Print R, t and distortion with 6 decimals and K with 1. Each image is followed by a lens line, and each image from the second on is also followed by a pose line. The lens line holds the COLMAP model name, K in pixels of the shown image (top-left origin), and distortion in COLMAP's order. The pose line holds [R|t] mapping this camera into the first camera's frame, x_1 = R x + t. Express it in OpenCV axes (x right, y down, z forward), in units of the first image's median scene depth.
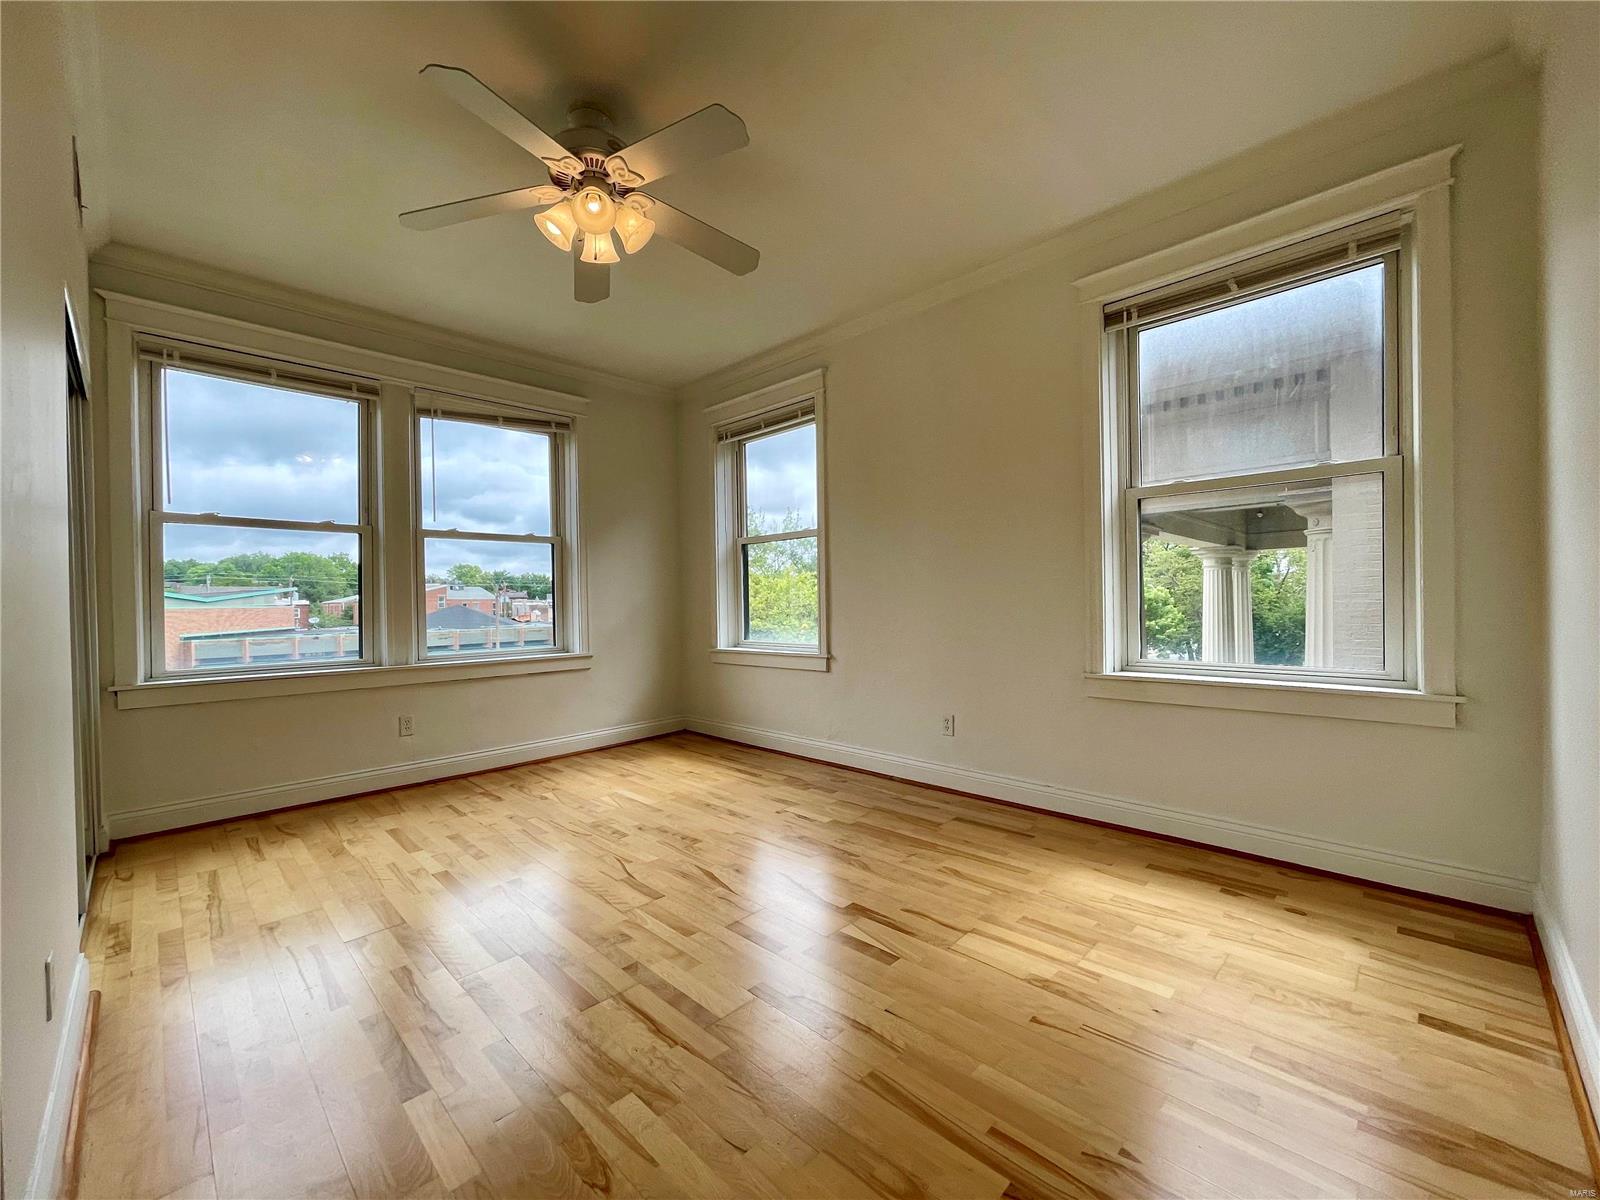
lens RADIAL K [[663.6, 0, 794.6], [0, 663.6, 606.1], [0, 0, 1]] dist [-0.001857, -0.000136]
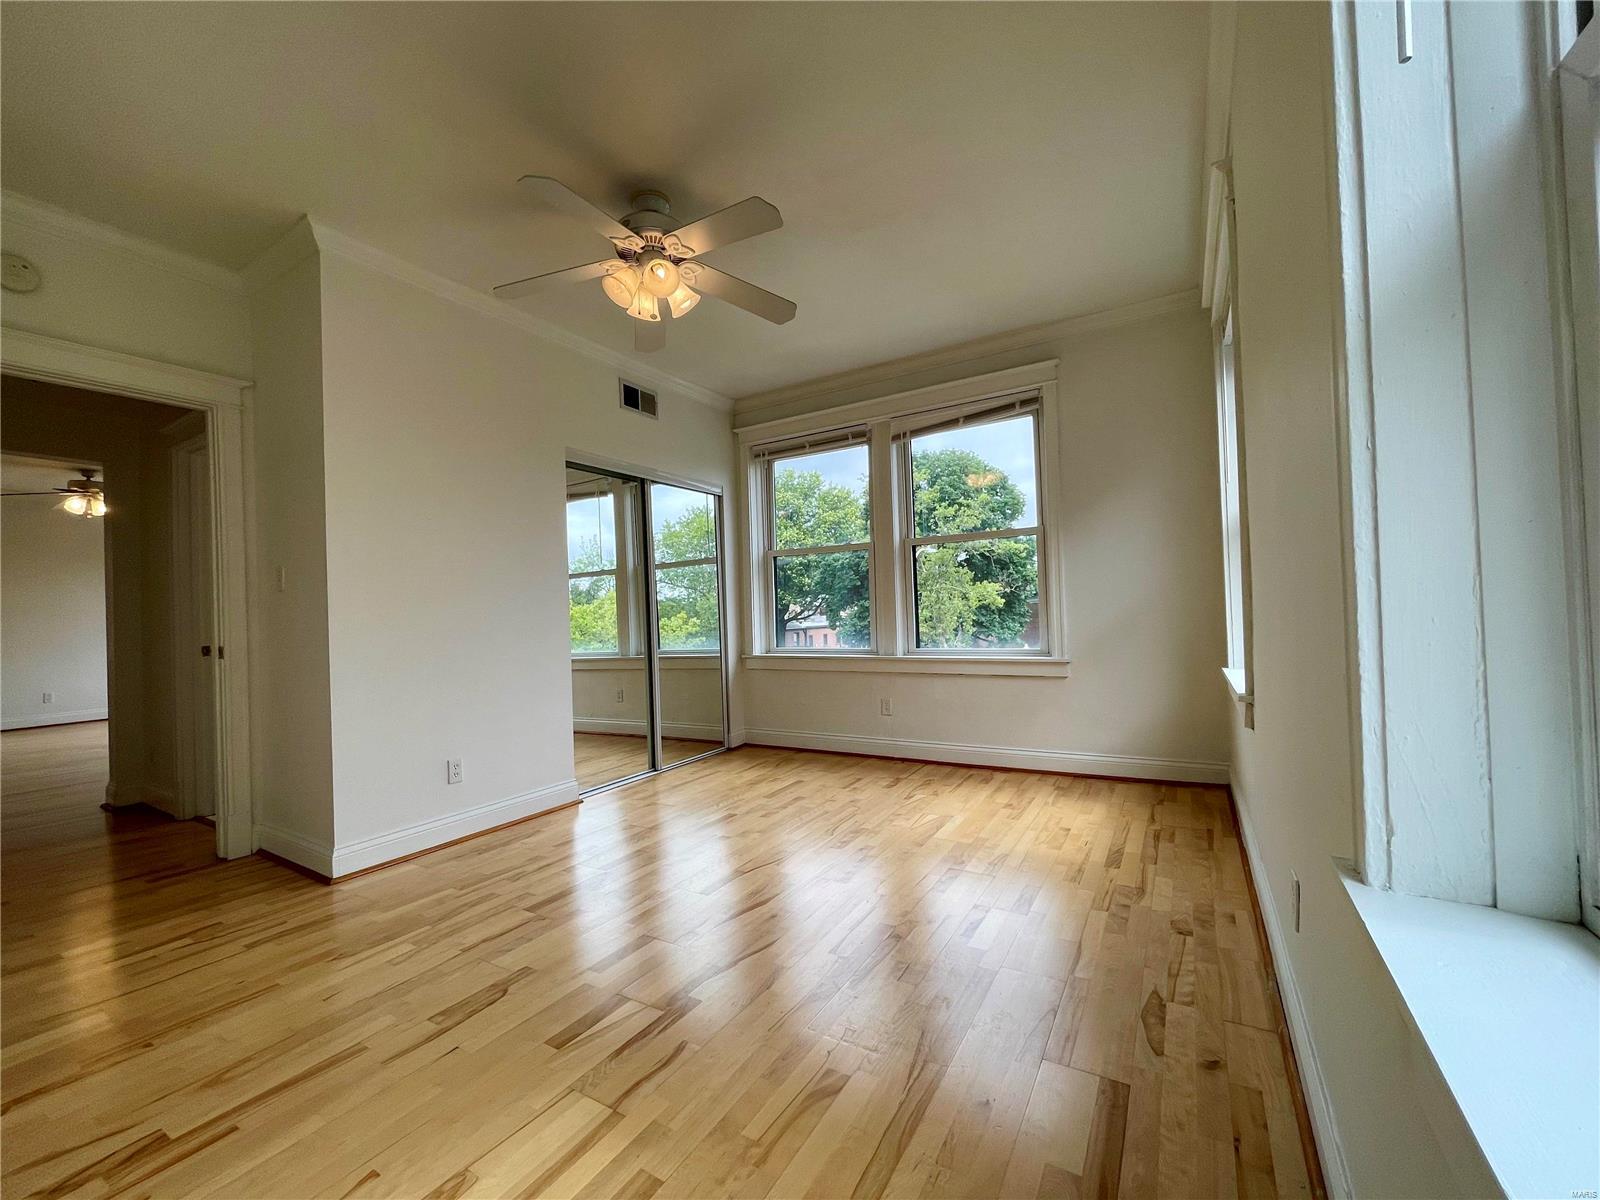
lens RADIAL K [[663.6, 0, 794.6], [0, 663.6, 606.1], [0, 0, 1]] dist [-0.001857, -0.000136]
pose [[0.209697, 0.008010, -0.977734, 0.595393], [0.026908, 0.999540, 0.013959, -0.023940], [0.977396, -0.029236, 0.209385, 0.643337]]
